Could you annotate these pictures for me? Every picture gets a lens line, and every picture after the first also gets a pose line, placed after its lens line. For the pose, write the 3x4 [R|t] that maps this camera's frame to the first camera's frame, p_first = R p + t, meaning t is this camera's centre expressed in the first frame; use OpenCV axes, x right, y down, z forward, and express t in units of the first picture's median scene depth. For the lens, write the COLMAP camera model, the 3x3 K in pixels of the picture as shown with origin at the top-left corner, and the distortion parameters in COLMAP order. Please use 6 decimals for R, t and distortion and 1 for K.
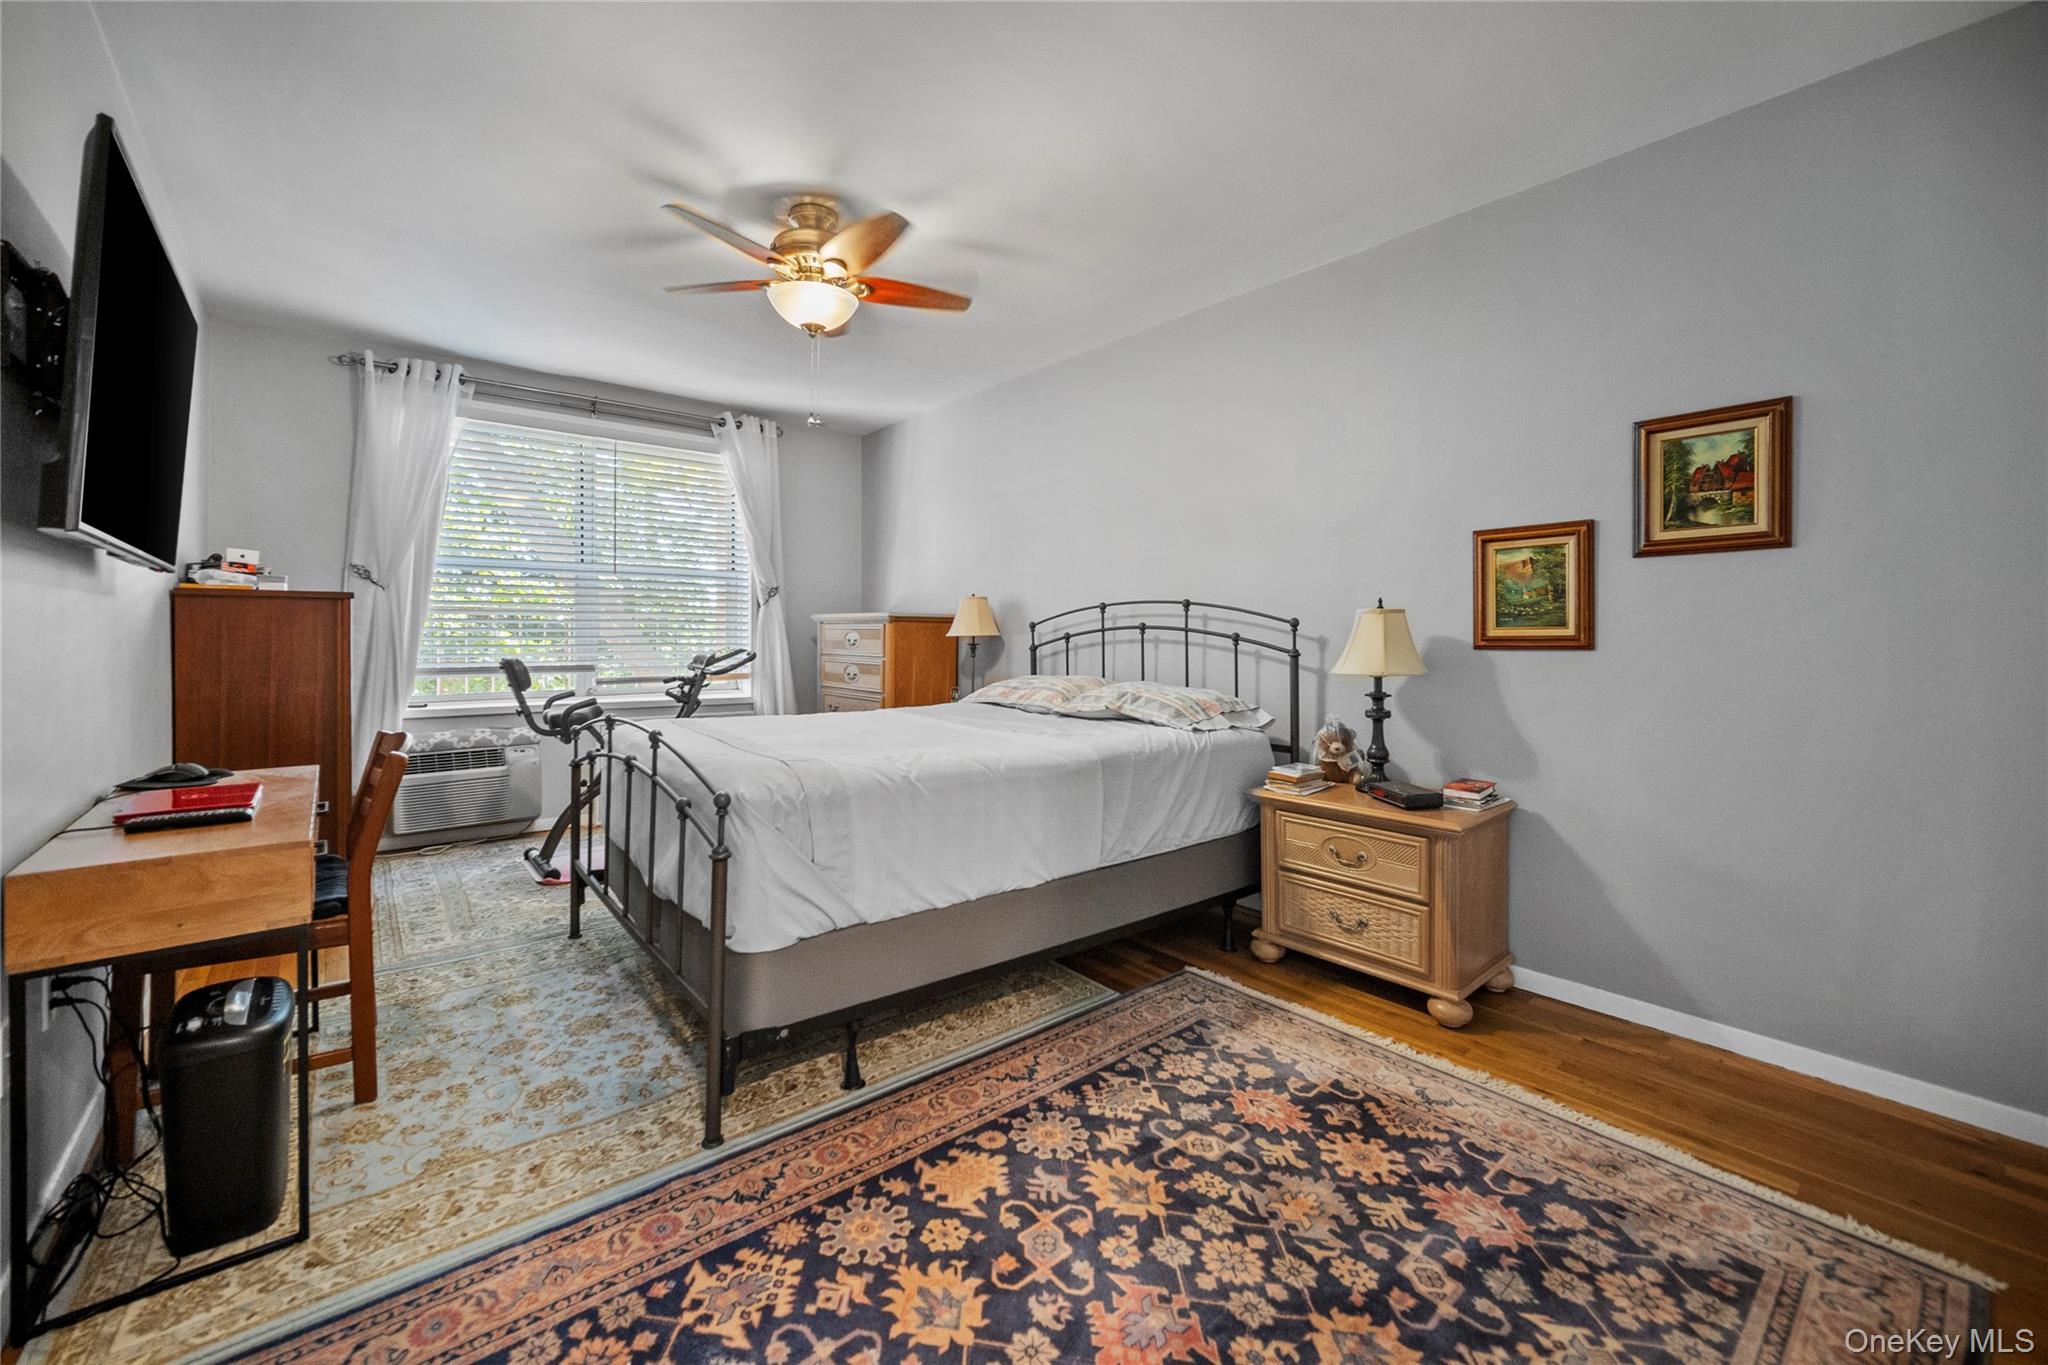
lens RADIAL K [[822.0, 0, 1024.2], [0, 822.0, 632.8], [0, 0, 1]] dist [-0.001594, -0.000144]
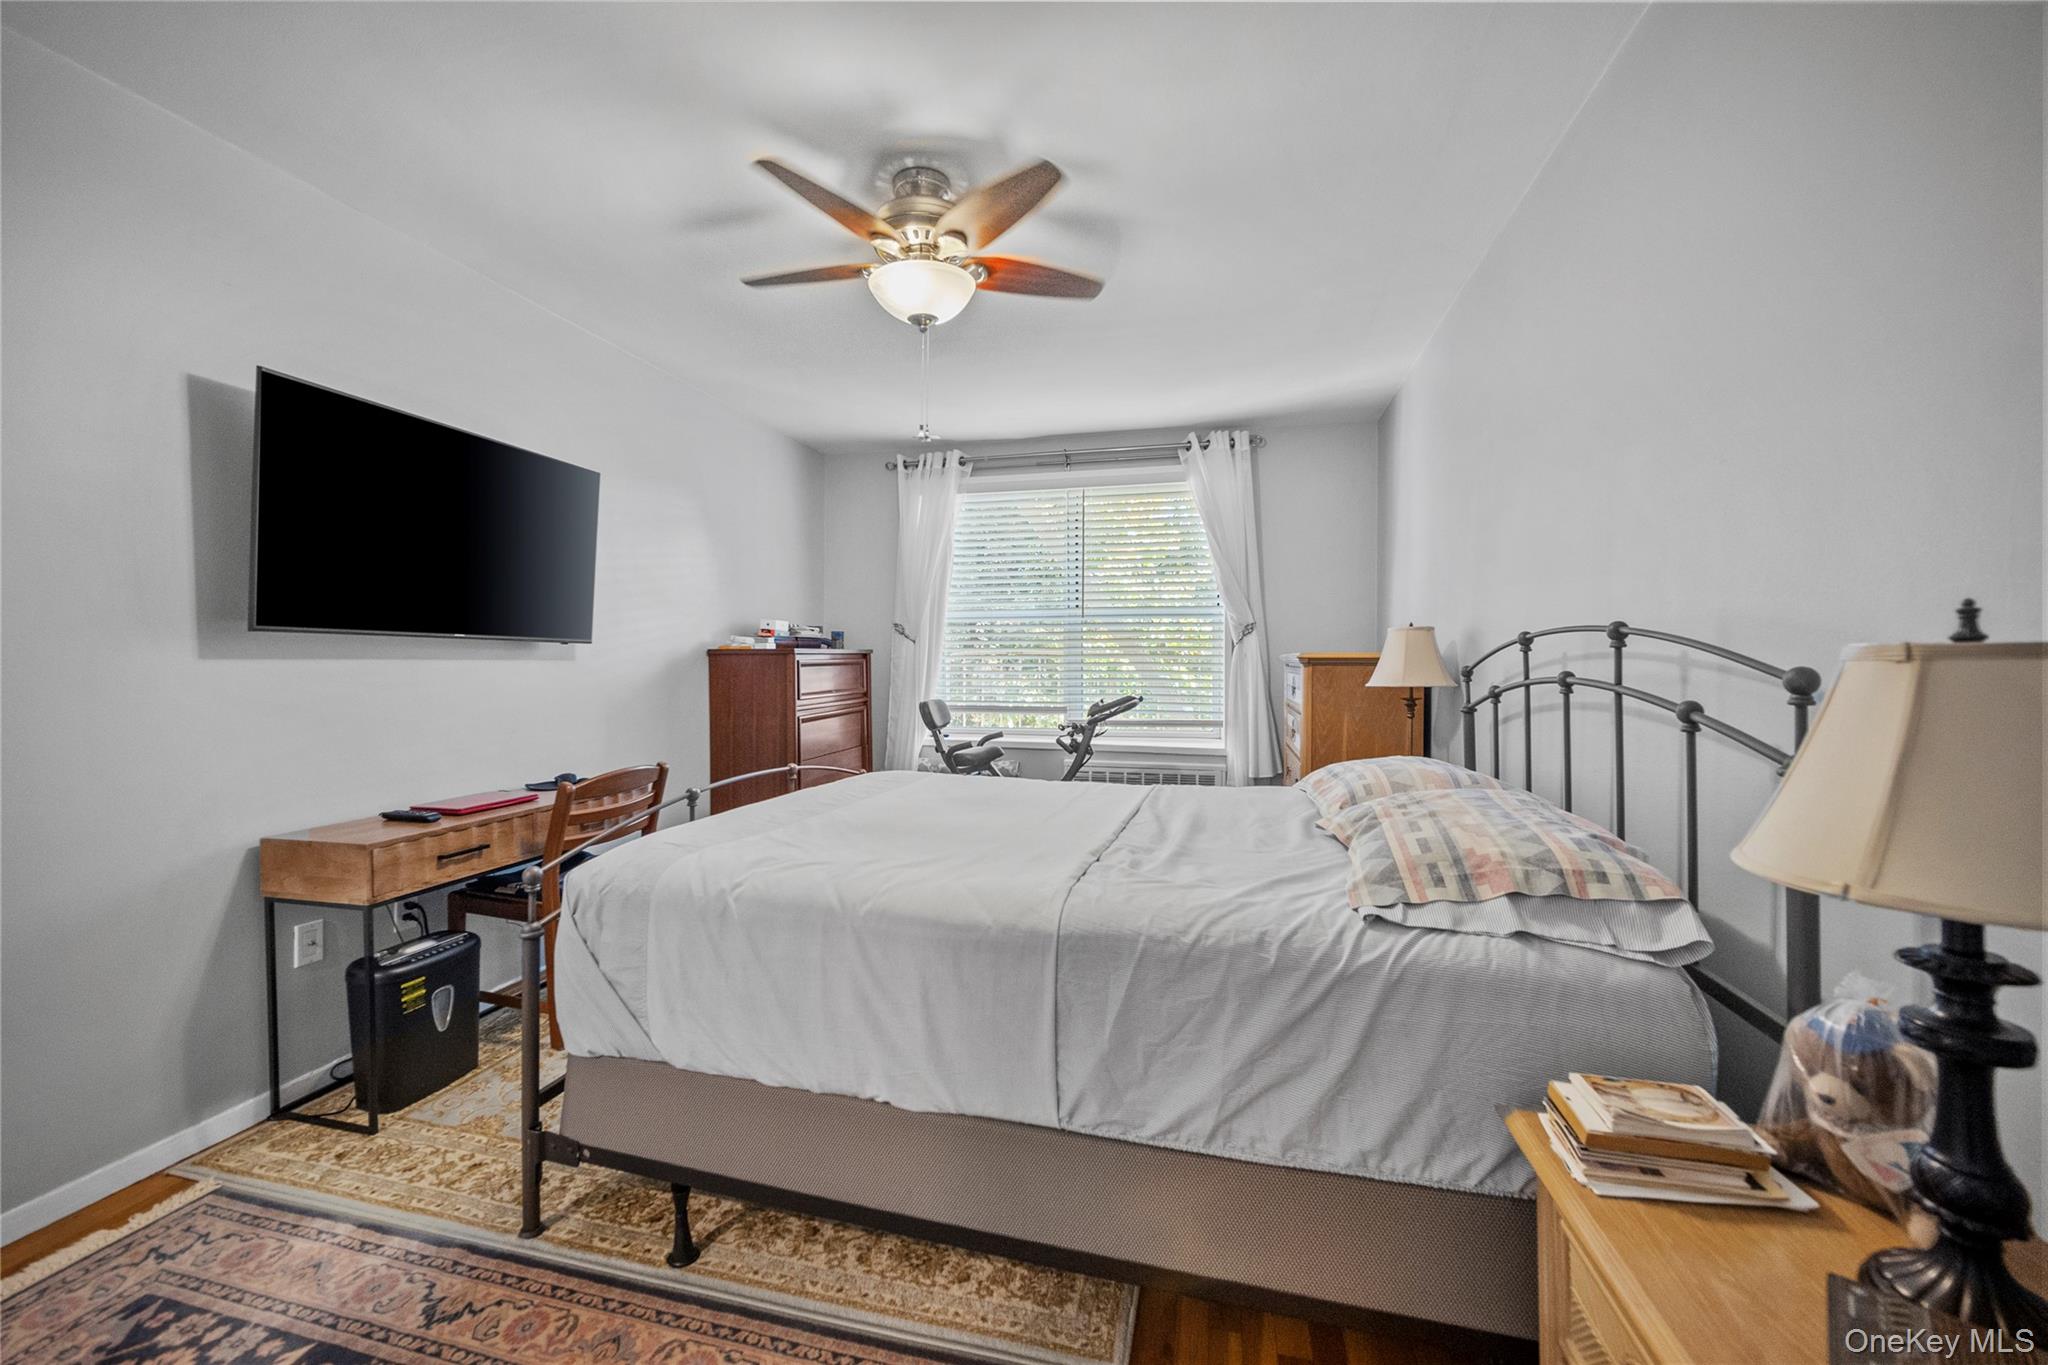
lens RADIAL K [[800.8, 0, 1016.7], [0, 800.8, 678.9], [0, 0, 1]] dist [-0.001783, -0.000268]
pose [[0.586426, 0.010063, -0.809940, 0.405733], [0.003626, 0.999880, 0.015048, -0.019294], [0.809994, -0.011761, 0.586320, 0.534509]]
